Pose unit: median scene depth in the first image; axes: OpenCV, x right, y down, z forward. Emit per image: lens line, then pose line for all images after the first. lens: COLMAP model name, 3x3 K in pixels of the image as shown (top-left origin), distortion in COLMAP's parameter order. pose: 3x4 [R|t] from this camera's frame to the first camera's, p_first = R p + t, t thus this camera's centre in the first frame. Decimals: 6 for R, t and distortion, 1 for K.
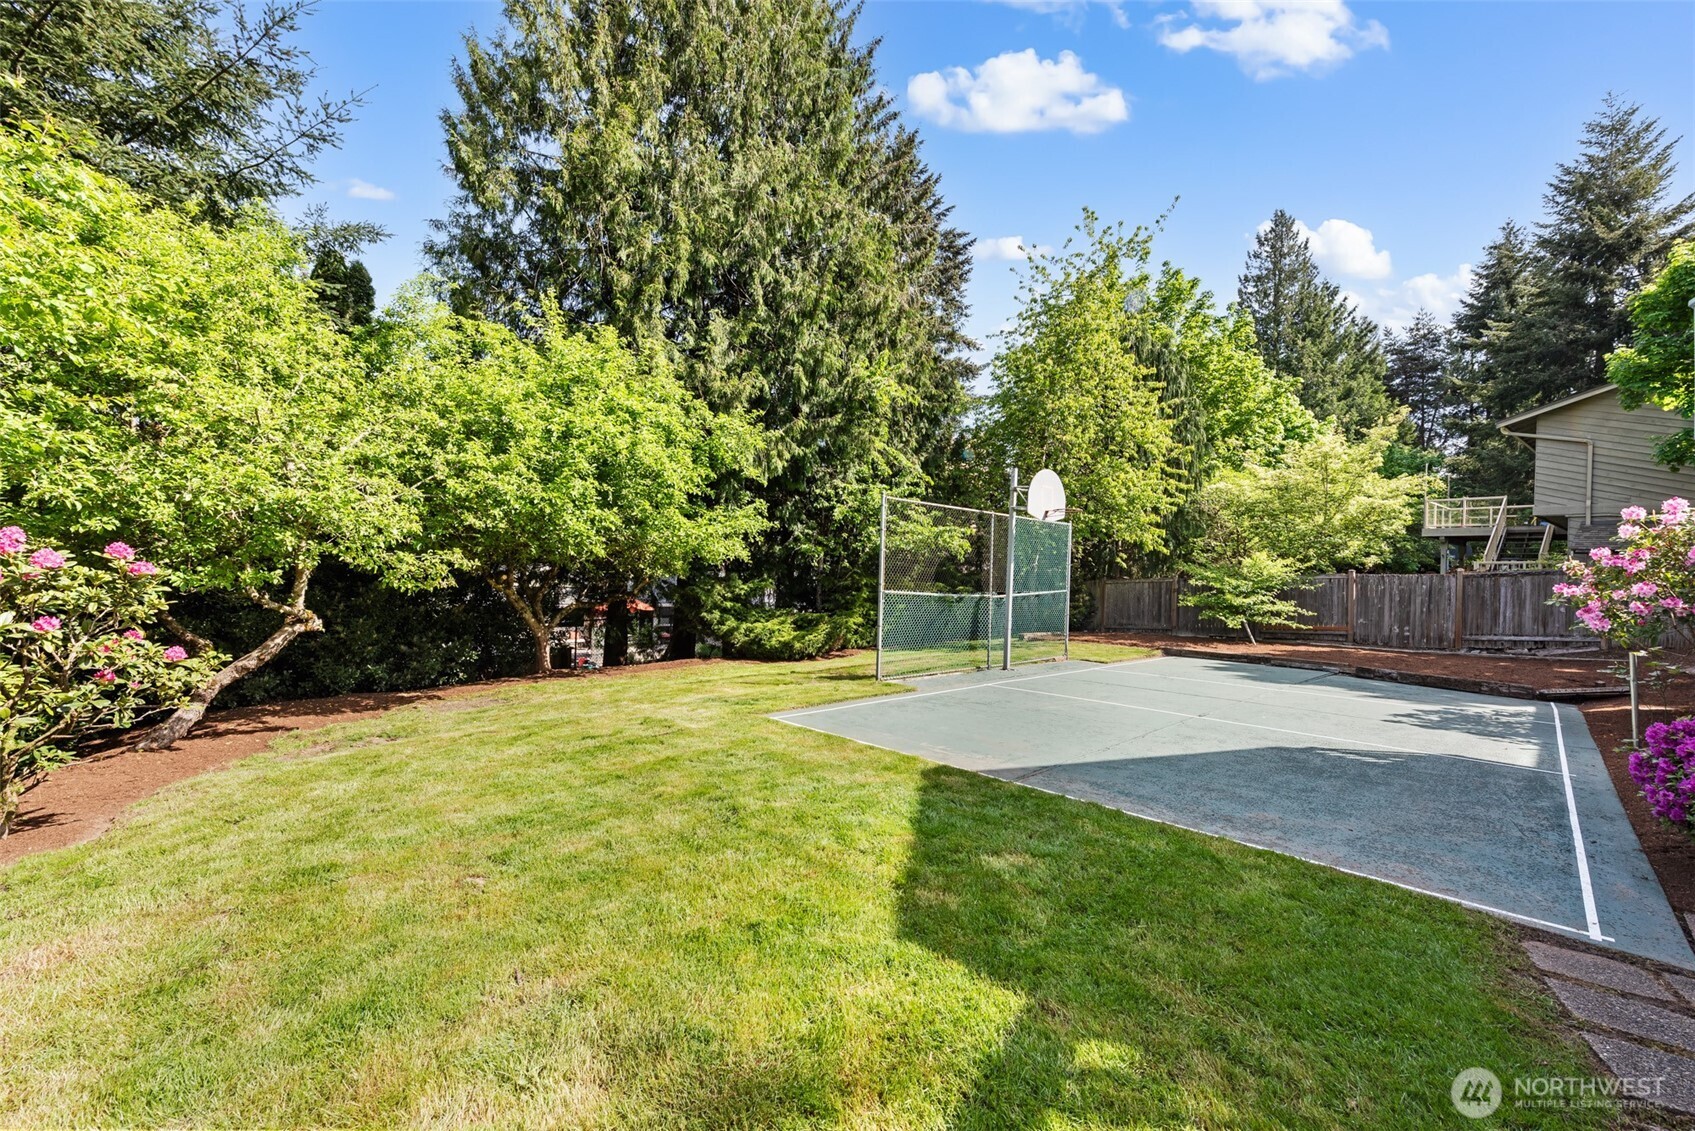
lens RADIAL K [[693.6, 0, 847.5], [0, 693.6, 565.5], [0, 0, 1]] dist [0.015693, -0.000104]
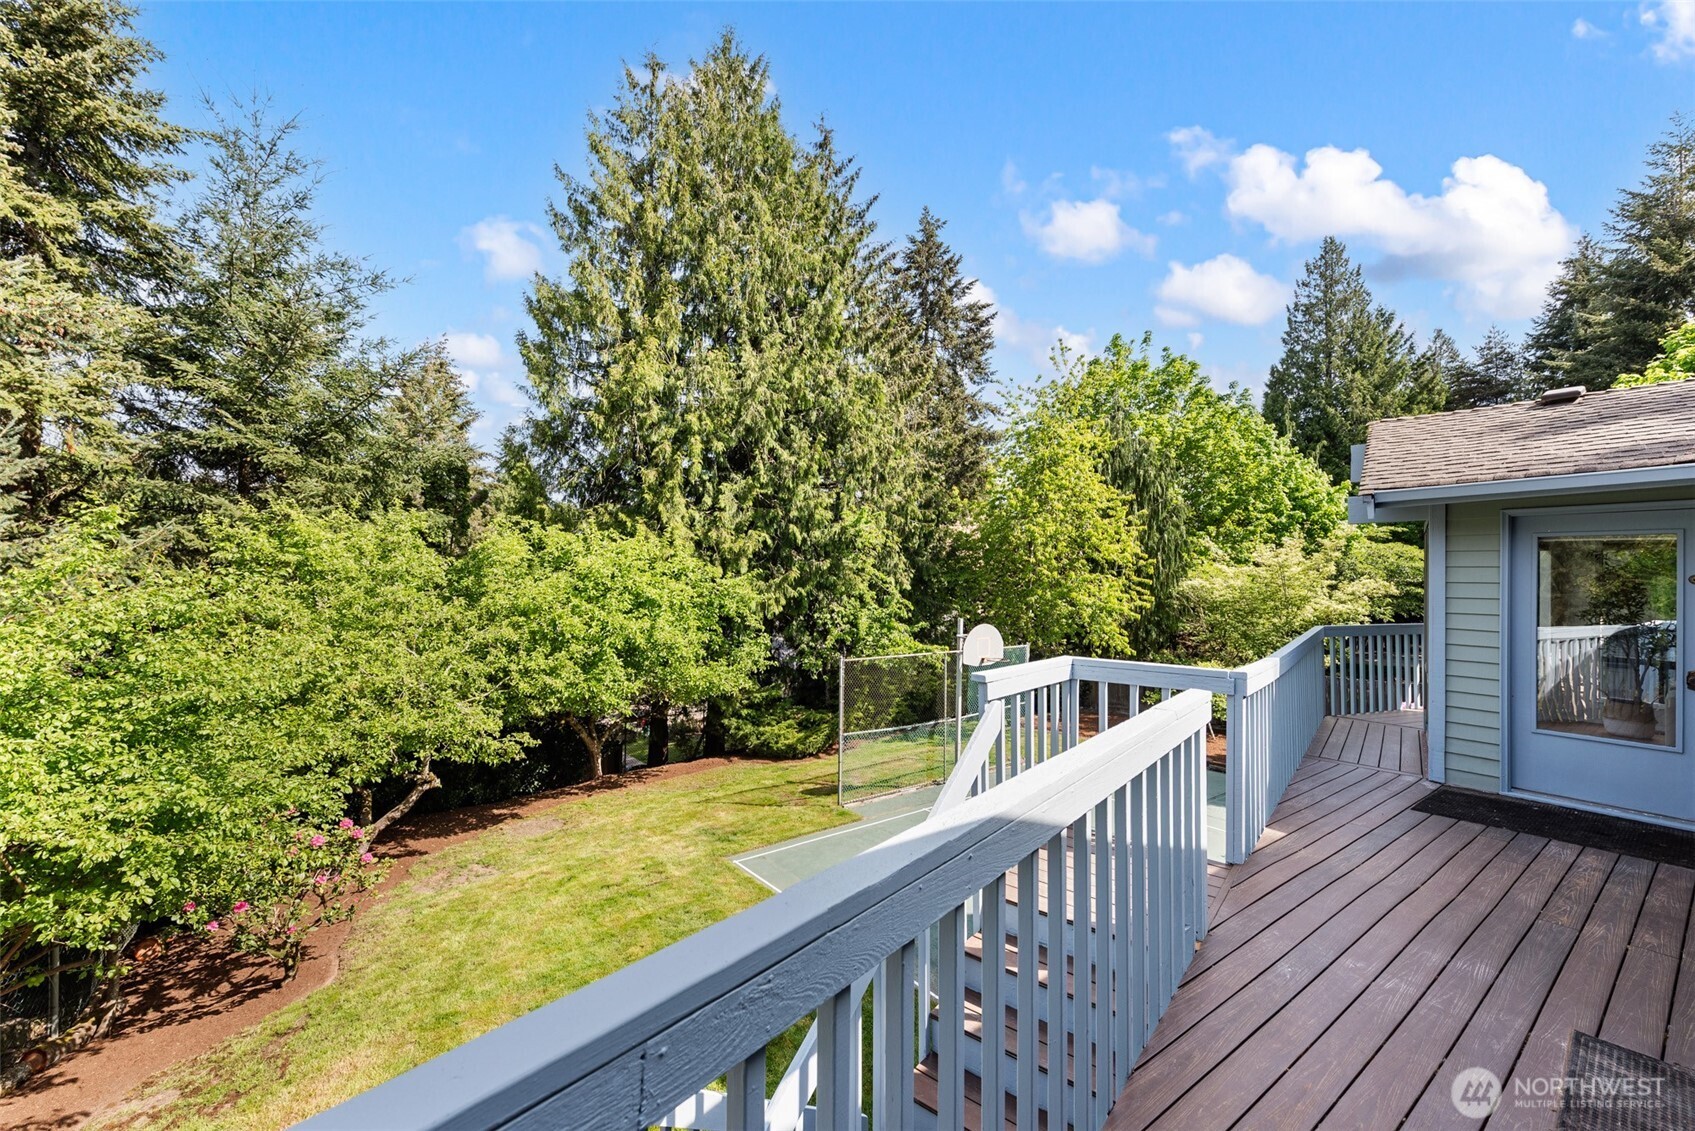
lens RADIAL K [[705.0, 0, 847.5], [0, 705.0, 565.5], [0, 0, 1]] dist [0.025448, -0.007120]
pose [[0.994125, -0.019075, -0.106540, 0.149590], [0.019160, 0.999816, -0.000228, -0.201842], [0.106524, -0.001815, 0.994308, -0.219683]]
